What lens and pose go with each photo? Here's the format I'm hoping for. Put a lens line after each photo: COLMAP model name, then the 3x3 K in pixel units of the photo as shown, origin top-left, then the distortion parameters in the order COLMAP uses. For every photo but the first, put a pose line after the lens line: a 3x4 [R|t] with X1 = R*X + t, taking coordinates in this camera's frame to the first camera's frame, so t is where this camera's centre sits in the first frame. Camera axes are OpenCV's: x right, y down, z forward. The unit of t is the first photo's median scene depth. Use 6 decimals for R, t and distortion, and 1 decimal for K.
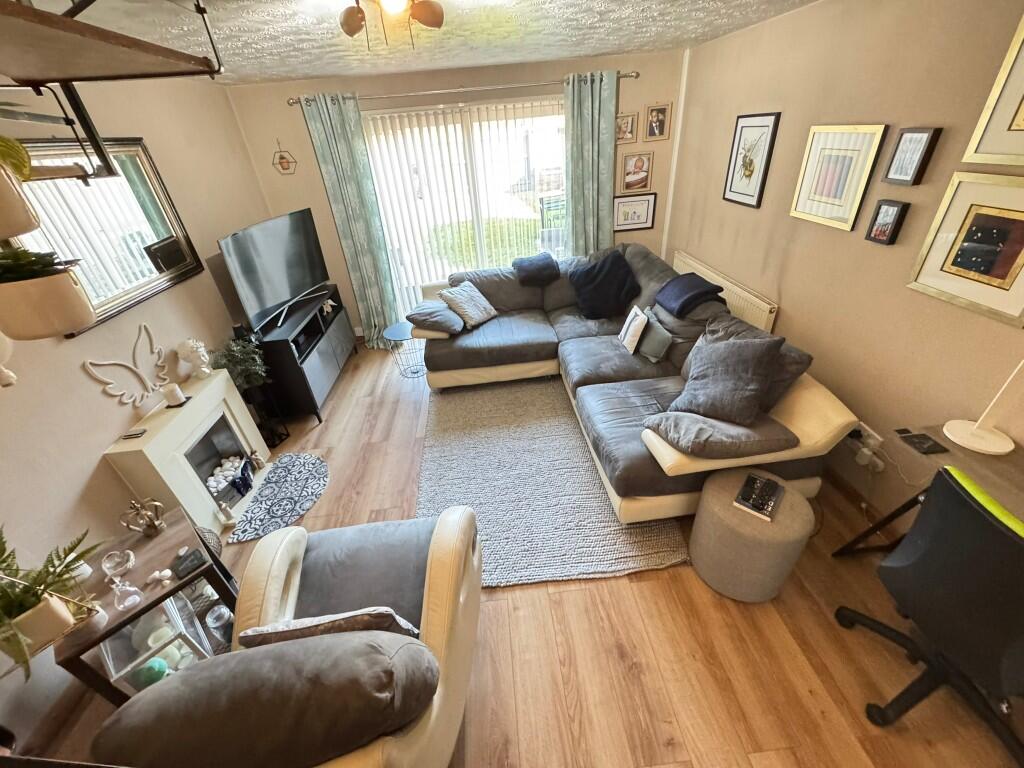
lens RADIAL K [[408.7, 0, 511.3], [0, 408.7, 381.3], [0, 0, 1]] dist [-0.002883, 0.000481]
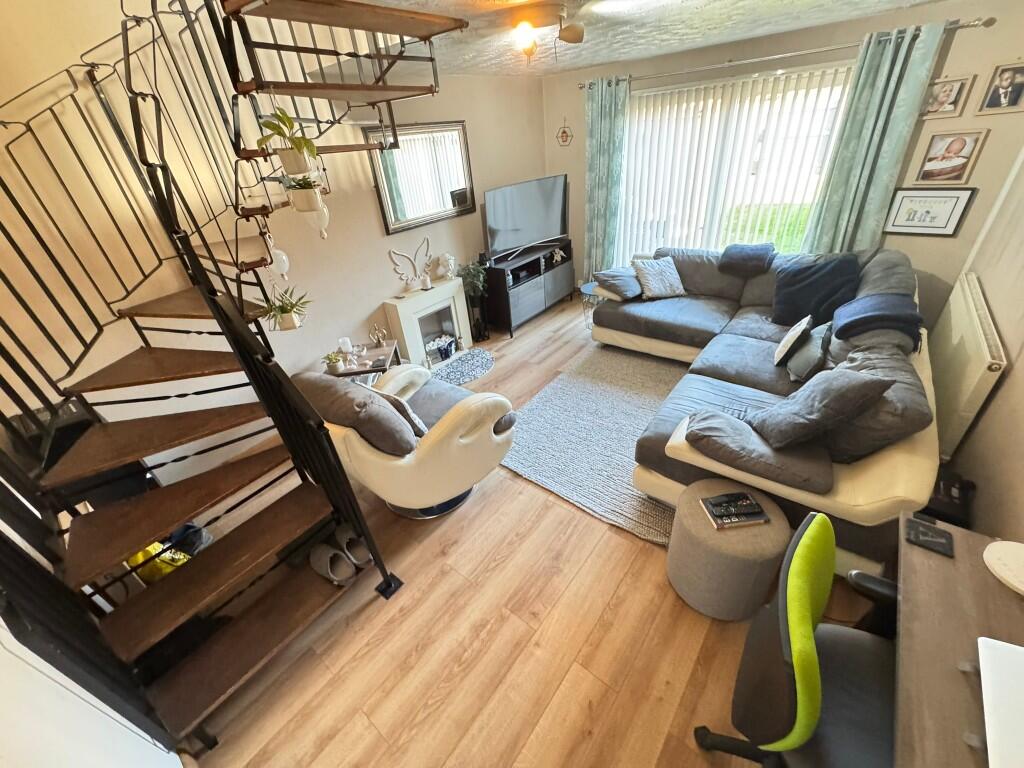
lens RADIAL K [[408.7, 0, 512.6], [0, 408.7, 380.7], [0, 0, 1]] dist [-0.002883, 0.000481]
pose [[0.727975, 0.364847, -0.580464, 0.369793], [-0.329700, 0.928619, 0.170191, 0.002771], [0.601124, 0.067484, 0.796301, -0.052801]]
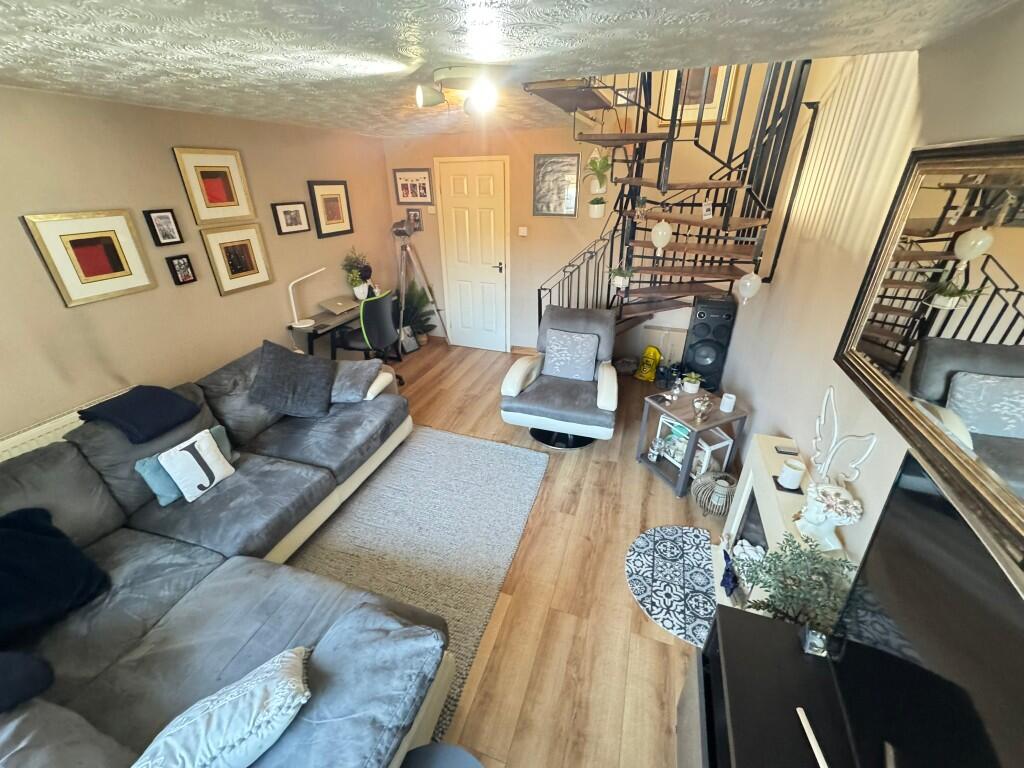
lens RADIAL K [[408.7, 0, 506.1], [0, 408.7, 383.9], [0, 0, 1]] dist [-0.002883, 0.000481]
pose [[-0.906856, -0.111172, 0.406514, -0.440014], [0.284514, 0.550100, 0.785138, -0.571744], [-0.310908, 0.827666, -0.467231, 0.969907]]
